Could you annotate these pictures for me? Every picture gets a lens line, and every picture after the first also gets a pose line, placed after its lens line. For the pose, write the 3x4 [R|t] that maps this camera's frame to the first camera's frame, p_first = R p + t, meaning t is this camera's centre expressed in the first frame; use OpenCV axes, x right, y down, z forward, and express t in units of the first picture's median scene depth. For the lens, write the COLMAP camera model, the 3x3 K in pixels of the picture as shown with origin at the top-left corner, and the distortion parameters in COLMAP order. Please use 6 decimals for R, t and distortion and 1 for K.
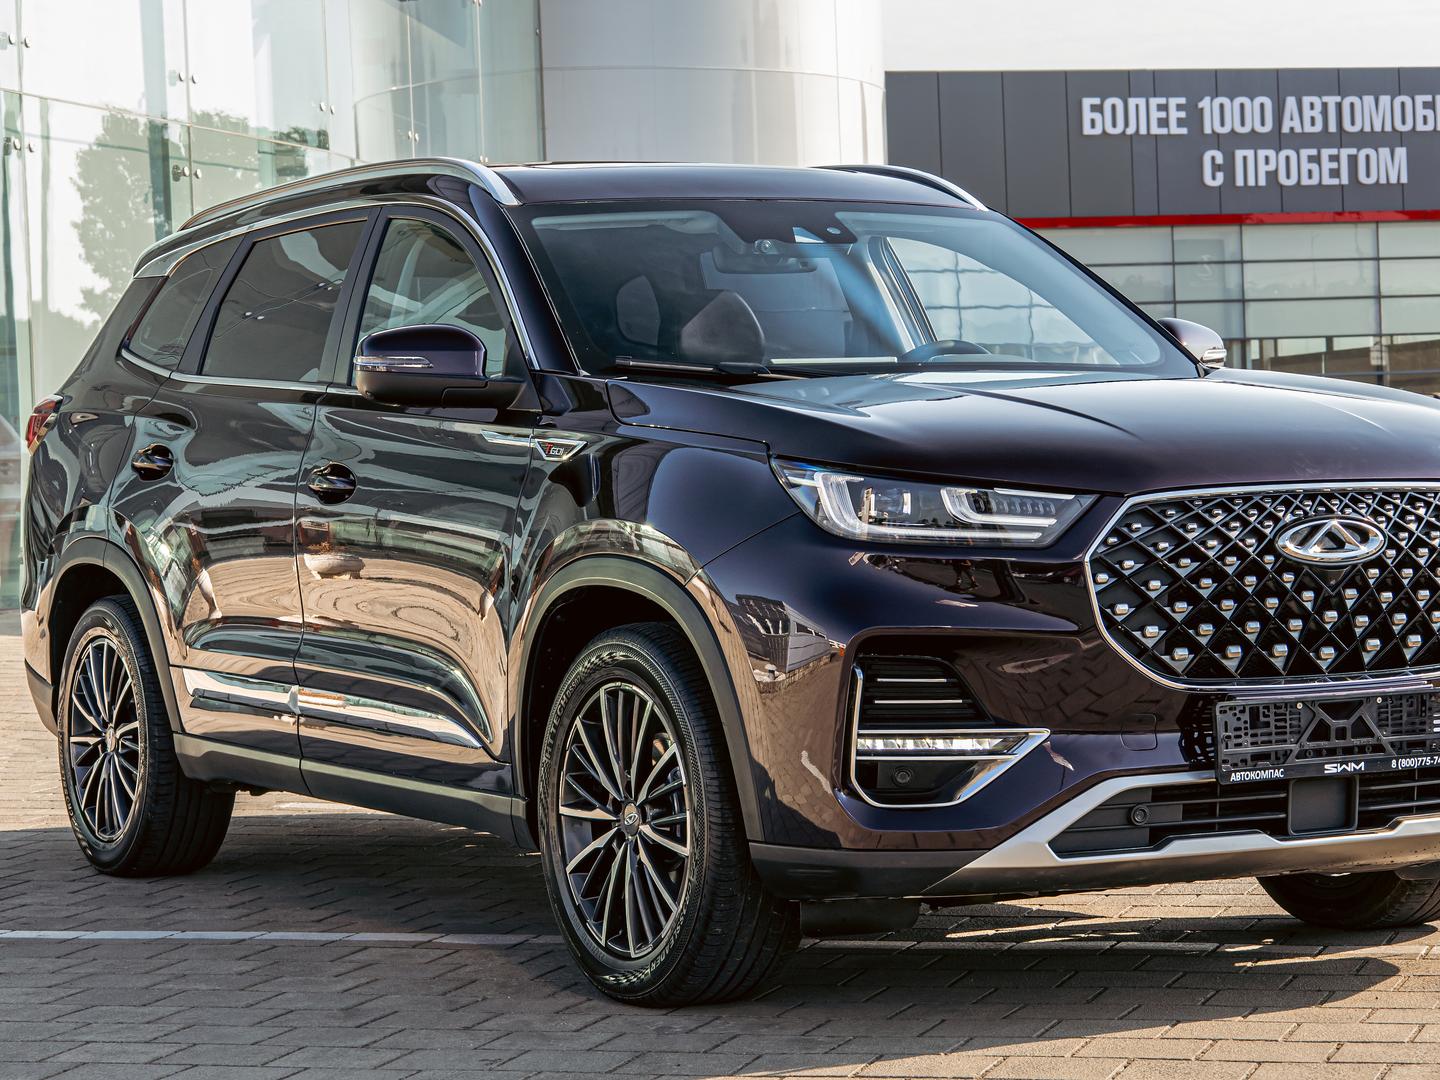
lens RADIAL K [[2836.5, 0, 719.5], [0, 2836.5, 539.9], [0, 0, 1]] dist [-0.459017, 0.000000]
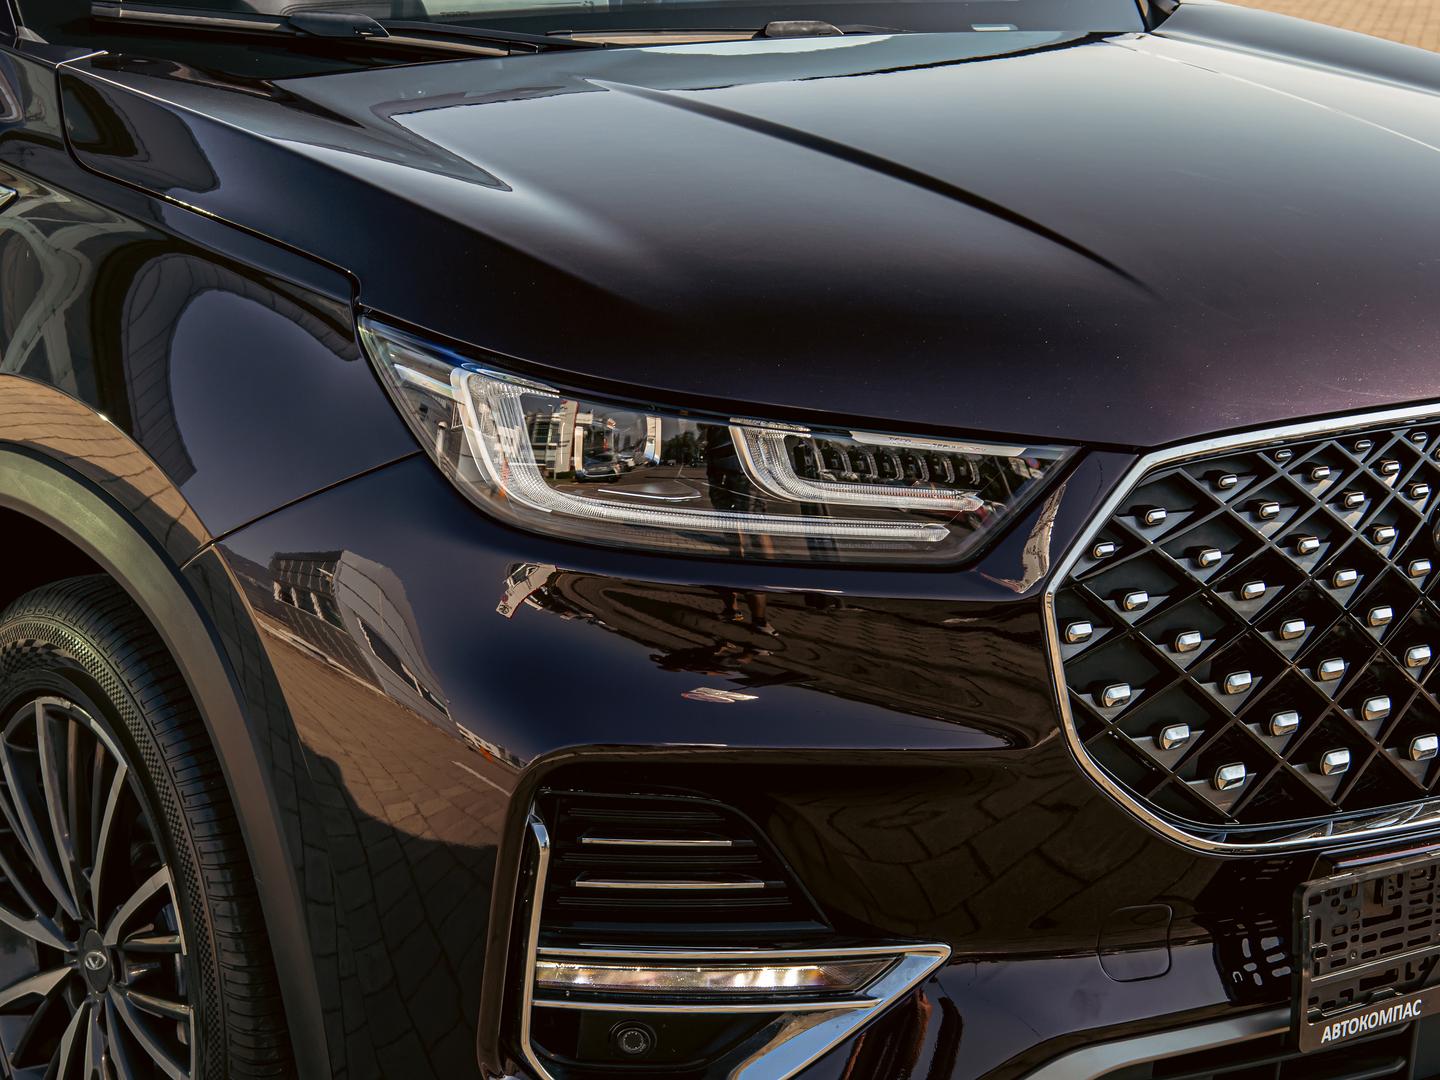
lens RADIAL K [[2817.7, 0, 717.7], [0, 2817.7, 540.1], [0, 0, 1]] dist [-0.142299, 0.000000]
pose [[0.993600, 0.008177, 0.112658, 0.025738], [-0.030879, 0.979047, 0.201279, -0.090341], [-0.108652, -0.203470, 0.973034, 0.558641]]
